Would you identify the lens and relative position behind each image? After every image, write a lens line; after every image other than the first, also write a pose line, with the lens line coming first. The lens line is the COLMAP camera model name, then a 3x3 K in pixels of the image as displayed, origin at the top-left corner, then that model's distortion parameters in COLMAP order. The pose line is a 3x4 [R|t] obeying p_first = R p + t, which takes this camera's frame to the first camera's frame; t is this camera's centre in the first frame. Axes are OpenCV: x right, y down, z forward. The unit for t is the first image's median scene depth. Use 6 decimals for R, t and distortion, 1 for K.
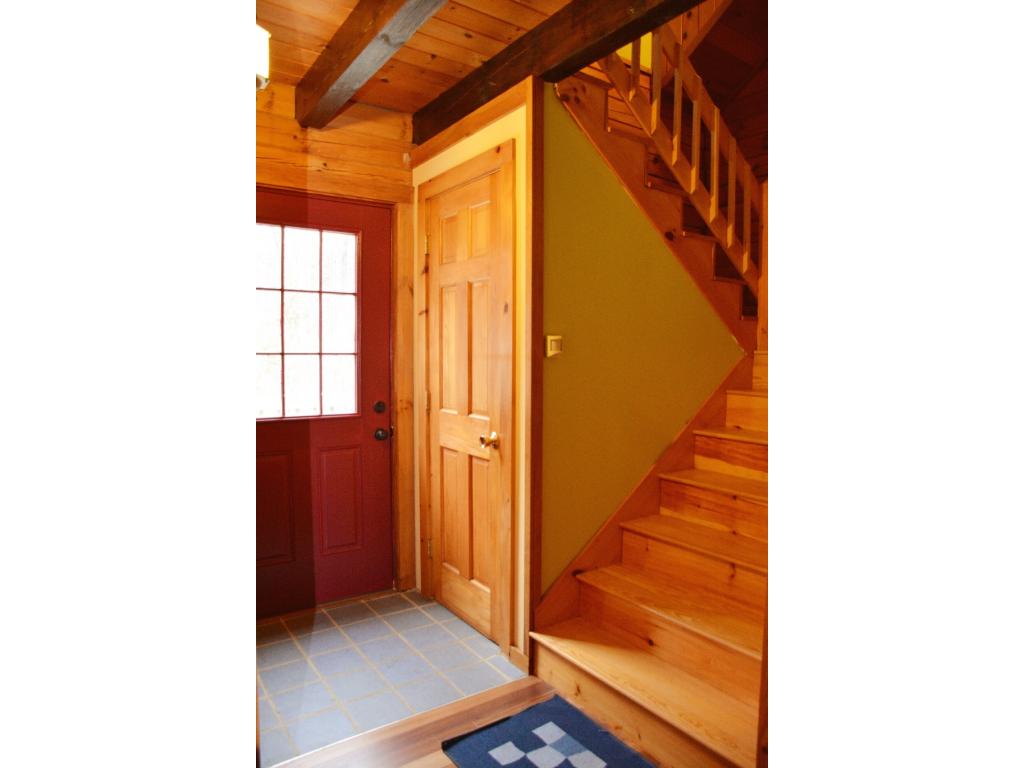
lens RADIAL K [[603.8, 0, 514.4], [0, 603.8, 394.8], [0, 0, 1]] dist [-0.119063, 0.035539]
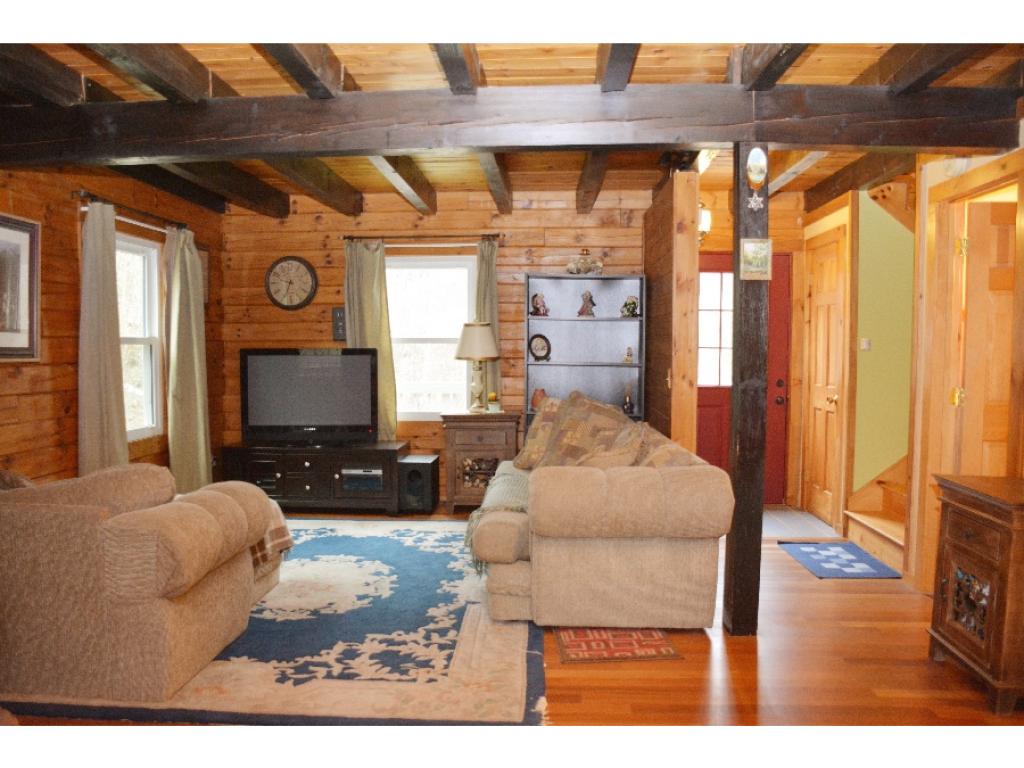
lens RADIAL K [[803.2, 0, 503.4], [0, 803.2, 398.0], [0, 0, 1]] dist [-0.150368, 0.115741]
pose [[0.783661, 0.035486, -0.620174, 0.559103], [-0.044694, 0.999001, 0.000686, 0.103924], [0.619579, 0.027180, 0.784464, -1.206661]]
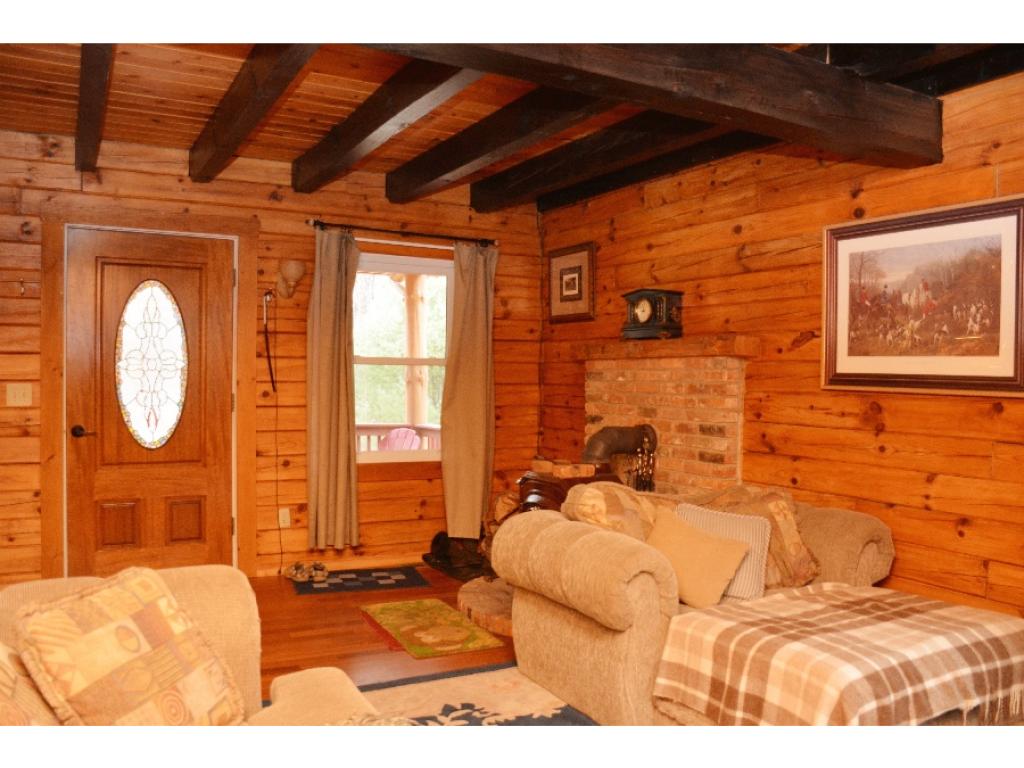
lens RADIAL K [[823.9, 0, 509.4], [0, 823.9, 408.4], [0, 0, 1]] dist [-0.145667, 0.105827]
pose [[-0.994060, -0.023792, 0.106199, -0.508914], [-0.011474, 0.993284, 0.115129, -0.023143], [-0.108225, 0.113227, -0.987657, 0.510573]]
